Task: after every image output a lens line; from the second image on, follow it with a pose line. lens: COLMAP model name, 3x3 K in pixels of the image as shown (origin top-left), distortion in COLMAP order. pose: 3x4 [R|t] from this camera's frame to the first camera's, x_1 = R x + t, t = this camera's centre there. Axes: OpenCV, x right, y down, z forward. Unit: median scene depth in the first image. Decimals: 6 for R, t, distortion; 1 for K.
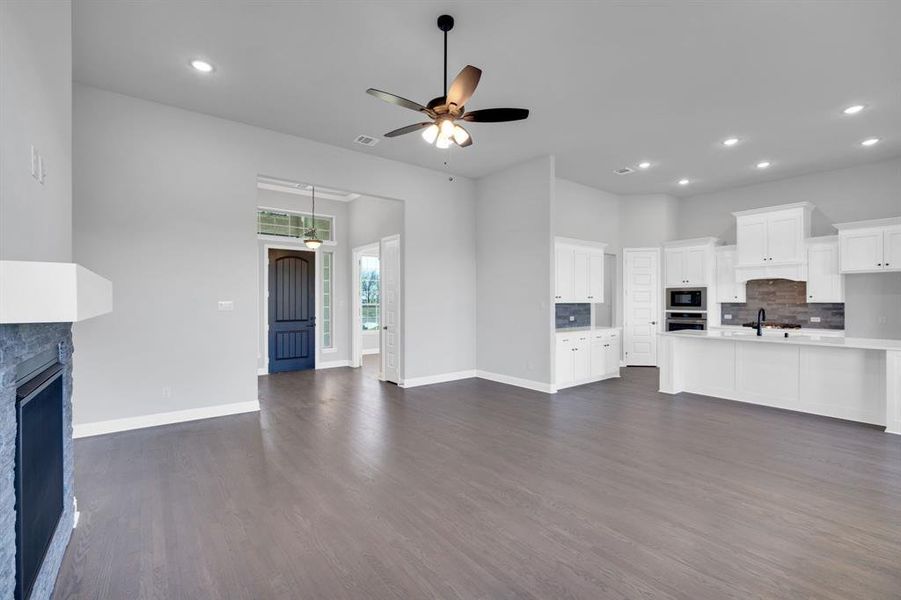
lens RADIAL K [[395.9, 0, 452.4], [0, 395.9, 300.3], [0, 0, 1]] dist [-0.002649, 0.002816]
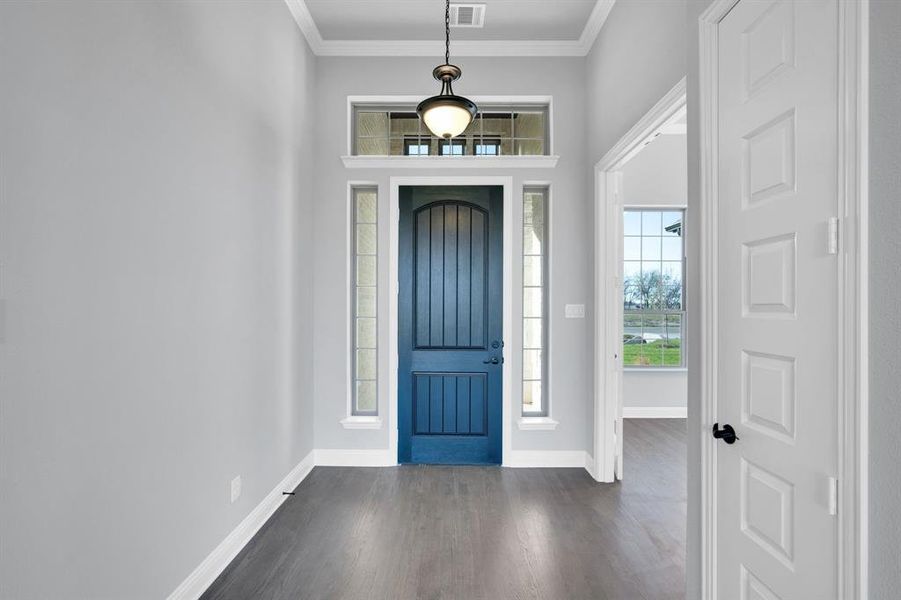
lens RADIAL K [[397.5, 0, 443.3], [0, 397.5, 305.5], [0, 0, 1]] dist [-0.010391, 0.004309]
pose [[0.774949, 0.005956, -0.631995, -0.137506], [-0.002480, 0.999977, 0.006382, 0.001836], [0.632018, -0.003378, 0.774946, 0.670148]]
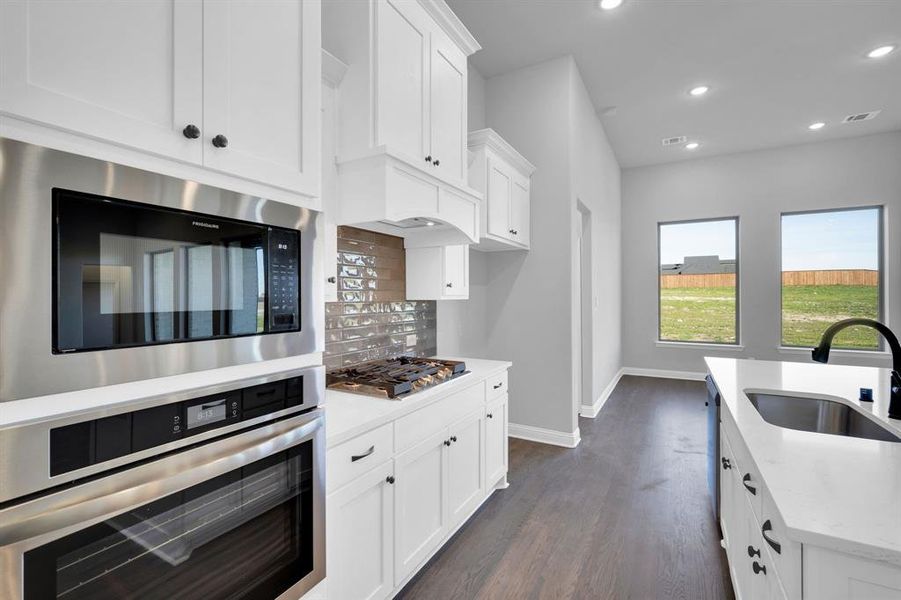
lens RADIAL K [[397.5, 0, 450.2], [0, 397.5, 295.1], [0, 0, 1]] dist [-0.010391, 0.004309]
pose [[-0.389207, 0.004251, 0.921141, 0.485023], [0.000832, 0.999991, -0.004264, 0.002409], [-0.921150, -0.000893, -0.389206, 1.060713]]
